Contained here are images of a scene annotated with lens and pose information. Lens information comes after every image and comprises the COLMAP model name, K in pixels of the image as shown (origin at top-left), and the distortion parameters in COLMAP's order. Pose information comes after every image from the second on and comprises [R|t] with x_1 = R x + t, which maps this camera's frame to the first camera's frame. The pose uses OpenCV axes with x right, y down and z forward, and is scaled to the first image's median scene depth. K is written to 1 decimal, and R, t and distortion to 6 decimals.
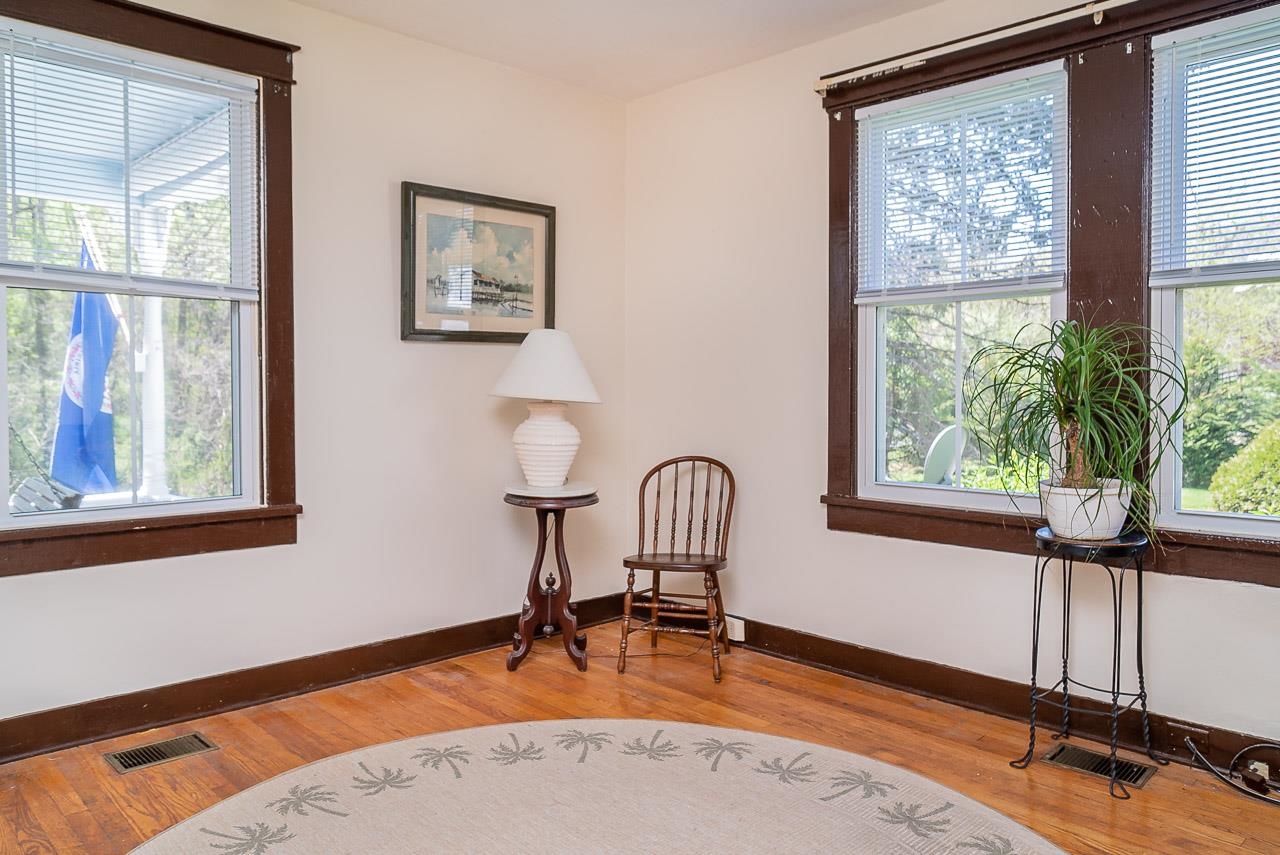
lens RADIAL K [[903.1, 0, 640.4], [0, 903.1, 422.4], [0, 0, 1]] dist [-0.009569, 0.012763]
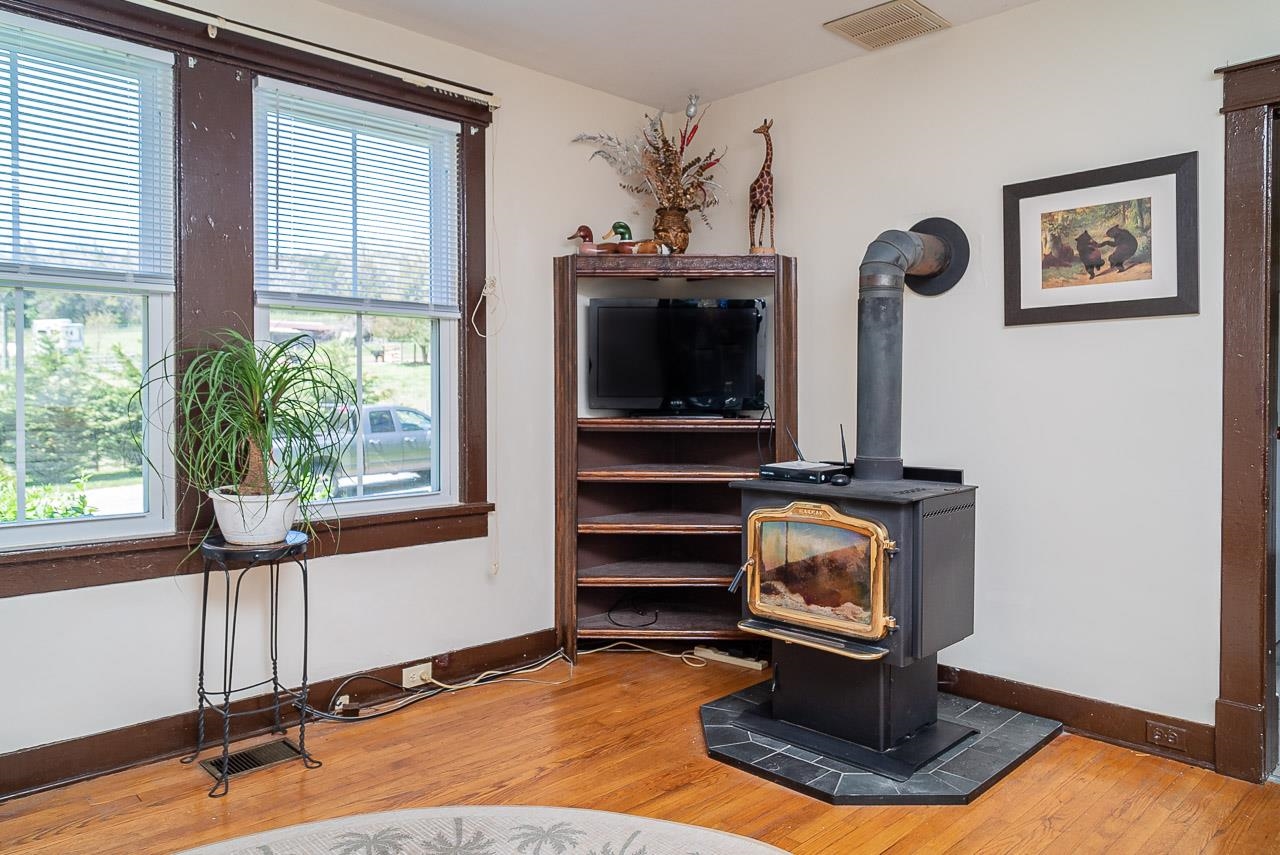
lens RADIAL K [[903.1, 0, 648.0], [0, 903.1, 421.0], [0, 0, 1]] dist [-0.009569, 0.012763]
pose [[0.000077, -0.027304, 0.999627, -0.527623], [0.034456, 0.999034, 0.027285, -0.023299], [-0.999406, 0.034441, 0.001018, 0.536769]]
